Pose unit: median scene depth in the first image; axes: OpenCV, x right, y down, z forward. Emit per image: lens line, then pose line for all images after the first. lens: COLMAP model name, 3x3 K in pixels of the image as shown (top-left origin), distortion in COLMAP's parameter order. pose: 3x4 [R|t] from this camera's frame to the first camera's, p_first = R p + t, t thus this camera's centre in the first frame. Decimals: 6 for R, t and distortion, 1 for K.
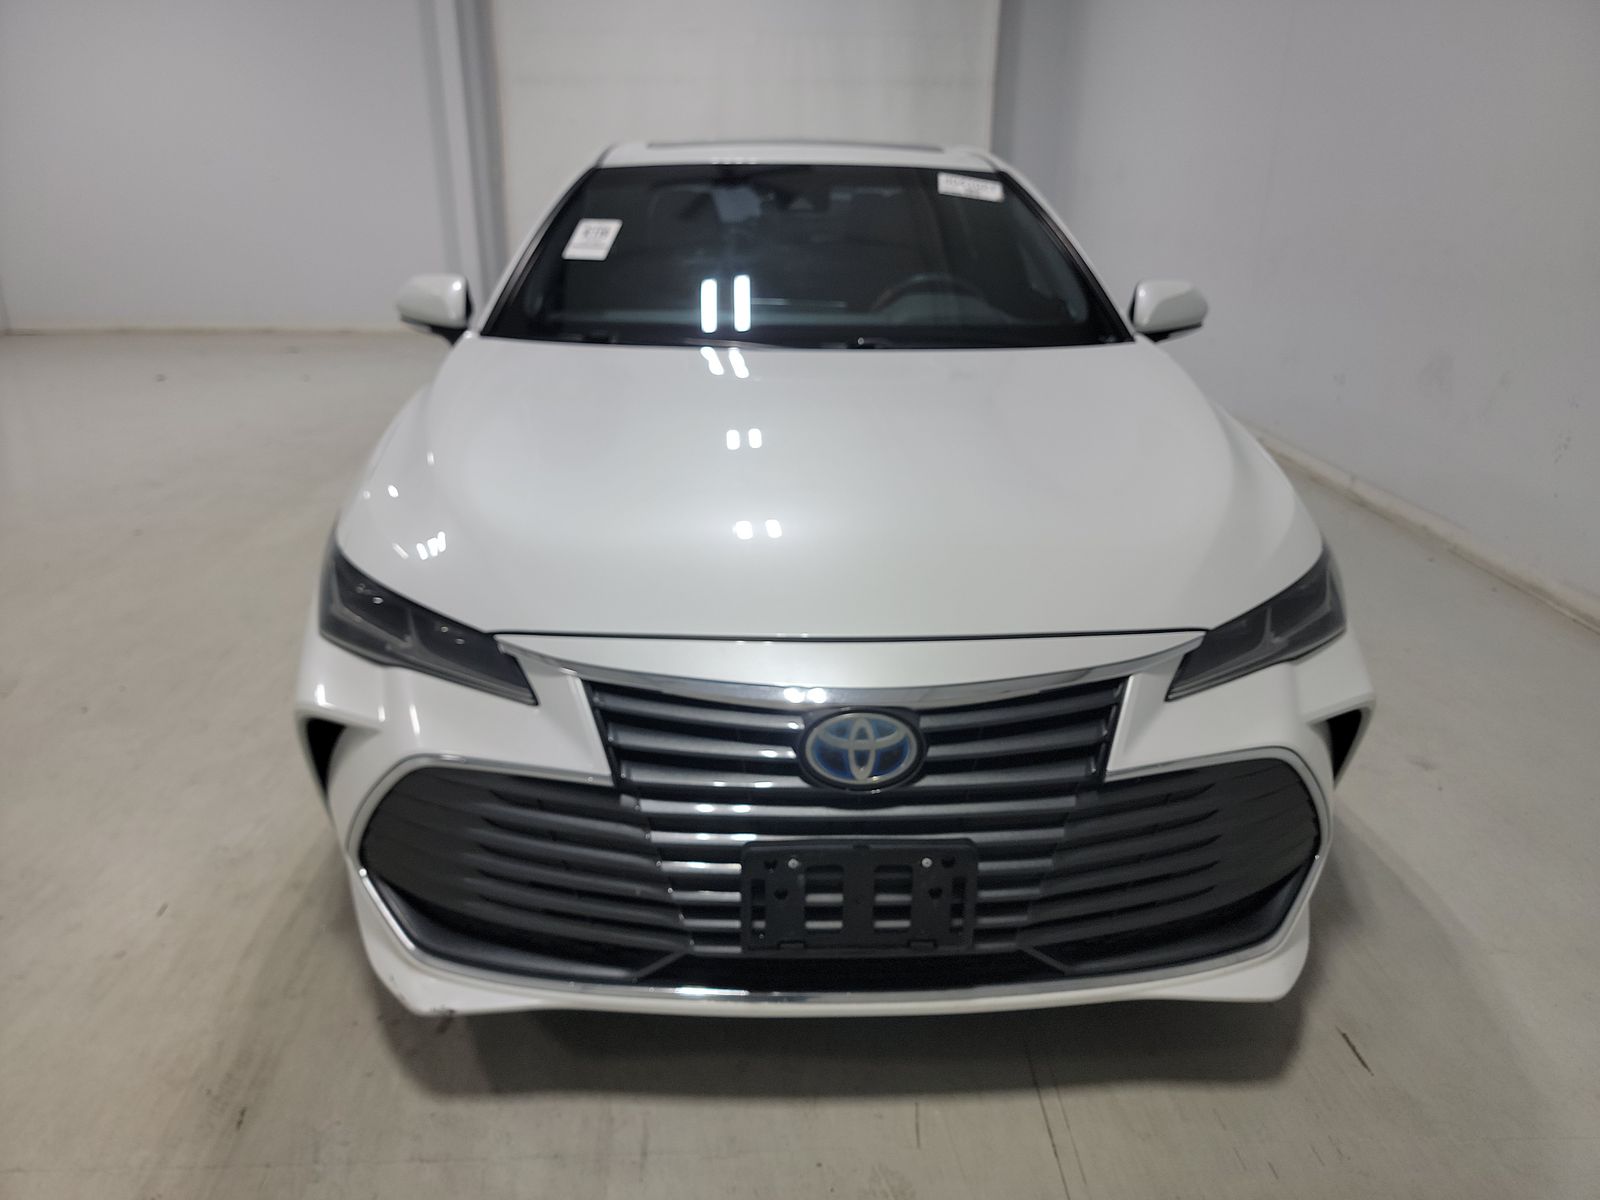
lens RADIAL K [[1106.7, 0, 800.9], [0, 1106.7, 610.3], [0, 0, 1]] dist [0.059100, -0.054139]
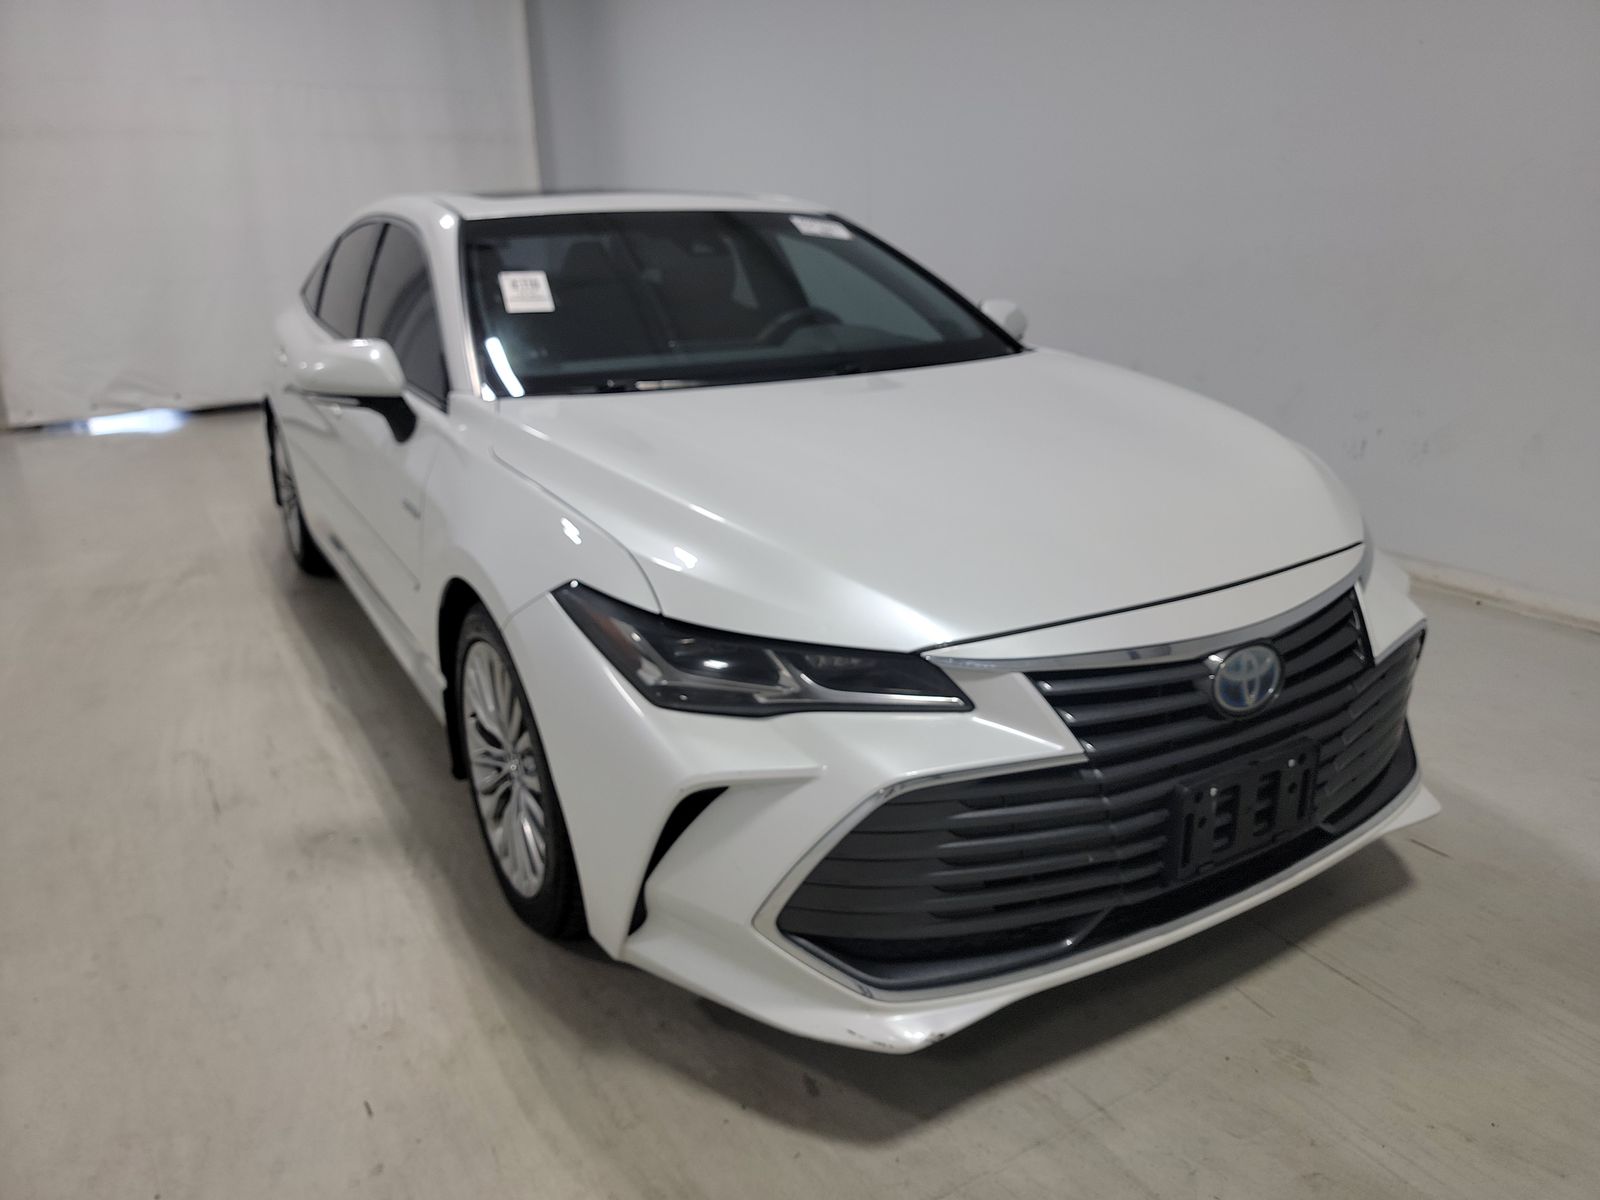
lens RADIAL K [[1123.4, 0, 800.1], [0, 1123.4, 577.1], [0, 0, 1]] dist [0.034200, -0.002133]
pose [[0.874681, -0.163814, 0.456178, -0.816412], [0.195013, 0.980558, -0.021800, -0.044586], [-0.443737, 0.108029, 0.889622, 0.113371]]
